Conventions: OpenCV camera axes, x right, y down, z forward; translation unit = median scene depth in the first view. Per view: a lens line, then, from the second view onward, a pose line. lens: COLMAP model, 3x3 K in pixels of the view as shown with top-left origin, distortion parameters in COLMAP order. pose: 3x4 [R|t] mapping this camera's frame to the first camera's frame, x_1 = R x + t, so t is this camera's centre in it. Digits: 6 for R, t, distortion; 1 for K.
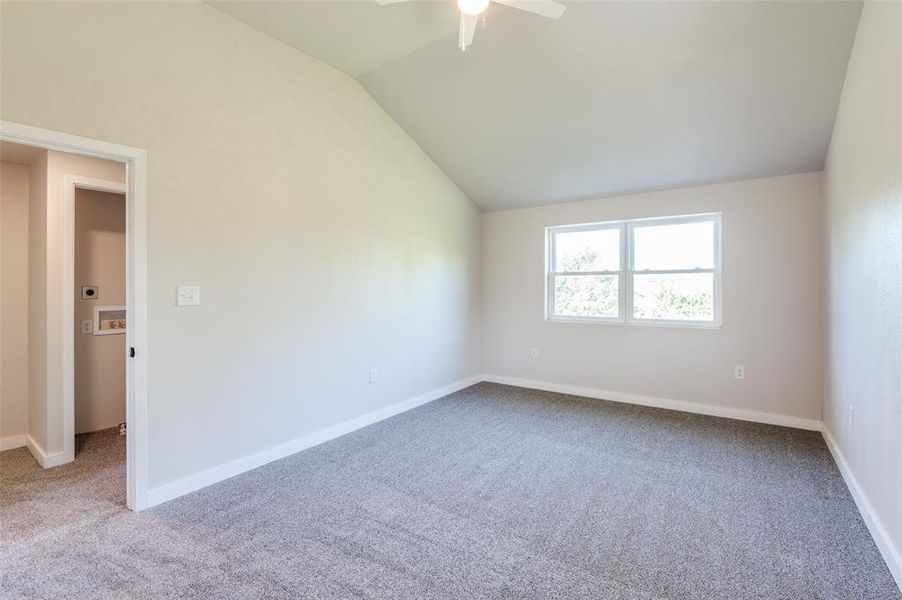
lens RADIAL K [[406.6, 0, 450.8], [0, 406.6, 286.2], [0, 0, 1]] dist [-0.012442, -0.001227]
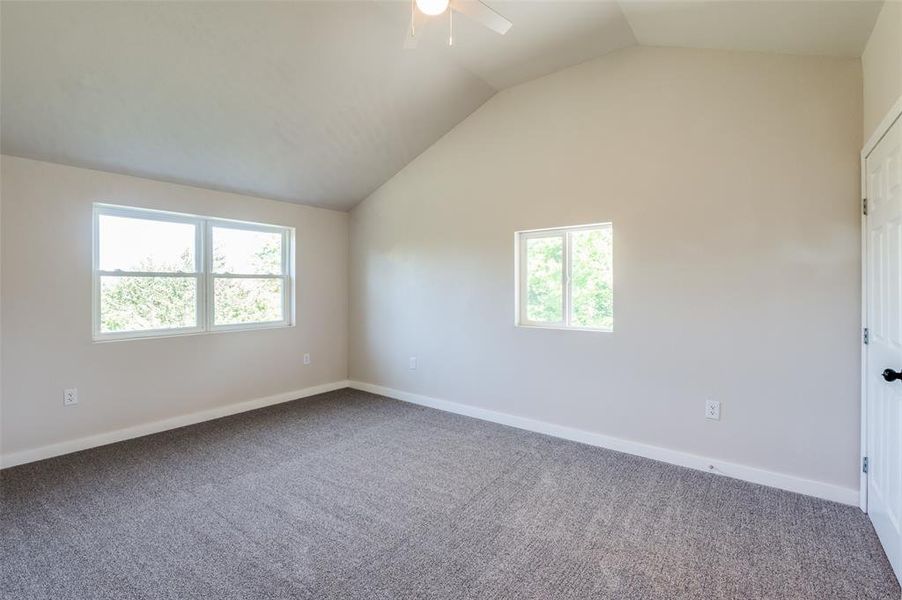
lens RADIAL K [[406.6, 0, 450.8], [0, 406.6, 286.2], [0, 0, 1]] dist [-0.012442, -0.001227]
pose [[0.032957, 0.006324, 0.999437, -0.439865], [0.004041, 0.999971, -0.006461, -0.001671], [-0.999449, 0.004252, 0.032931, 0.428653]]
